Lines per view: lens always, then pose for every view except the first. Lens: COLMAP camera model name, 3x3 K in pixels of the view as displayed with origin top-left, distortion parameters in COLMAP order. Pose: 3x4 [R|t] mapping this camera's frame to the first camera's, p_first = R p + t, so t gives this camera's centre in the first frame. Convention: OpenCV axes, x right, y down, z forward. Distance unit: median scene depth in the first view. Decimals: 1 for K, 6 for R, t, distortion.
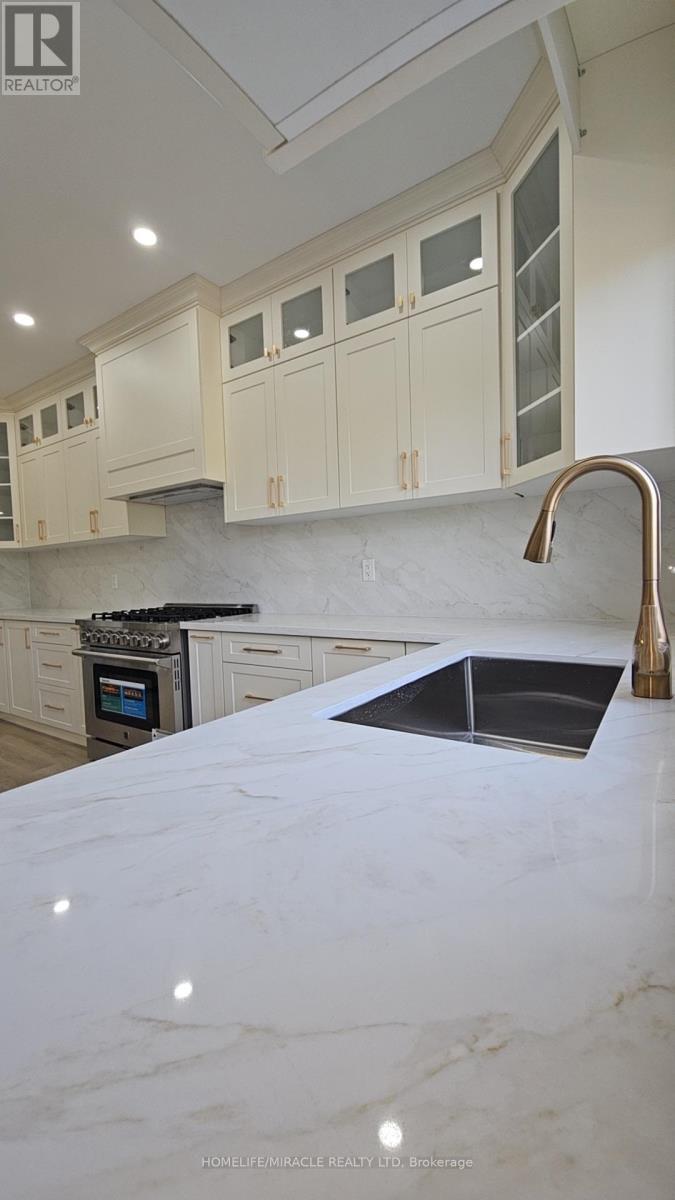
lens RADIAL K [[486.7, 0, 334.6], [0, 486.7, 599.2], [0, 0, 1]] dist [0.002696, 0.000751]
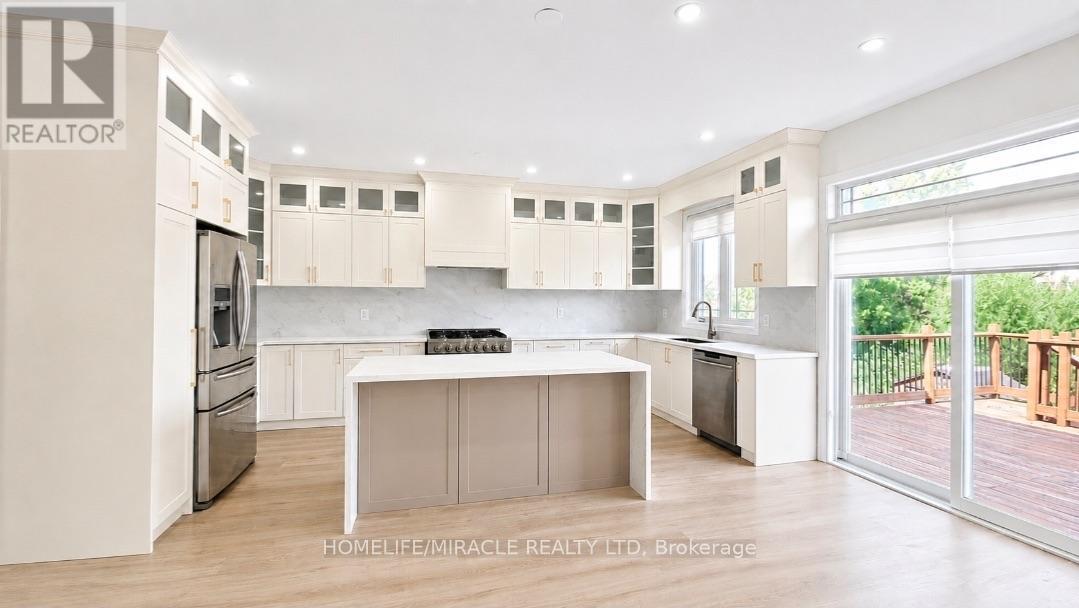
lens RADIAL K [[437.6, 0, 533.3], [0, 437.6, 298.4], [0, 0, 1]] dist [0.002696, 0.000751]
pose [[0.662009, 0.035612, 0.748649, -1.532297], [0.007583, 0.998501, -0.054202, -0.015200], [-0.749457, 0.041559, 0.660747, -0.300435]]
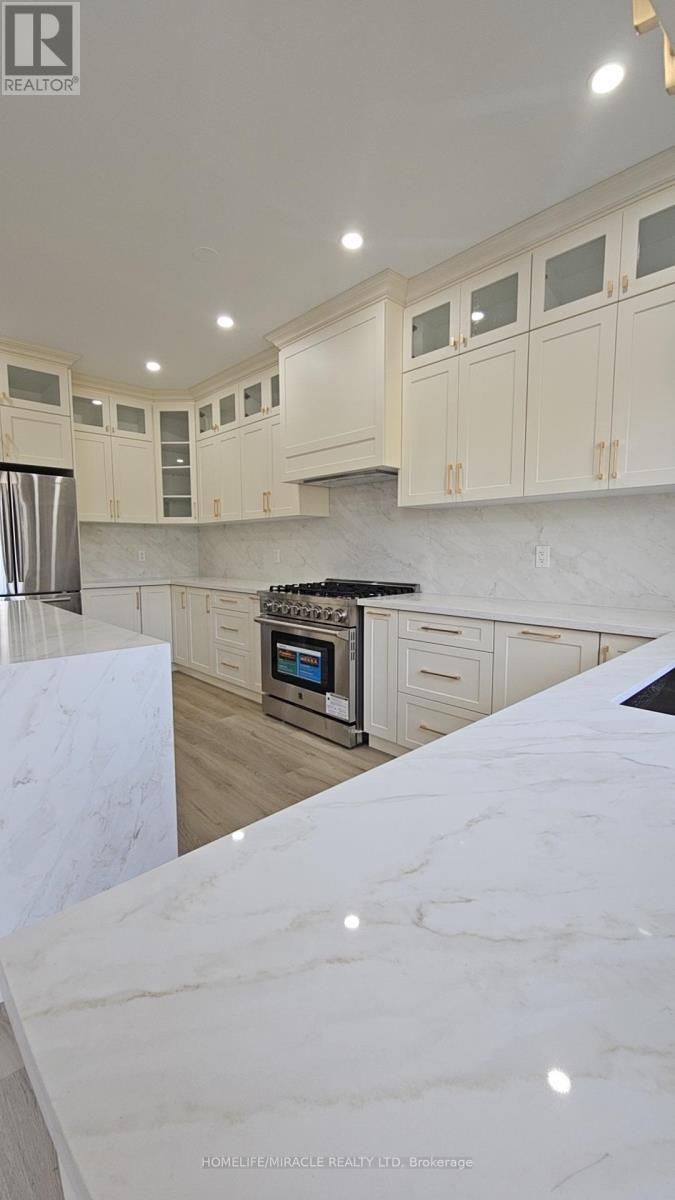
lens RADIAL K [[486.7, 0, 338.8], [0, 486.7, 598.5], [0, 0, 1]] dist [0.002696, 0.000751]
pose [[0.978773, 0.050242, -0.198694, -0.130425], [-0.039382, 0.997525, 0.058241, -0.014608], [0.201129, -0.049180, 0.978329, -0.074818]]
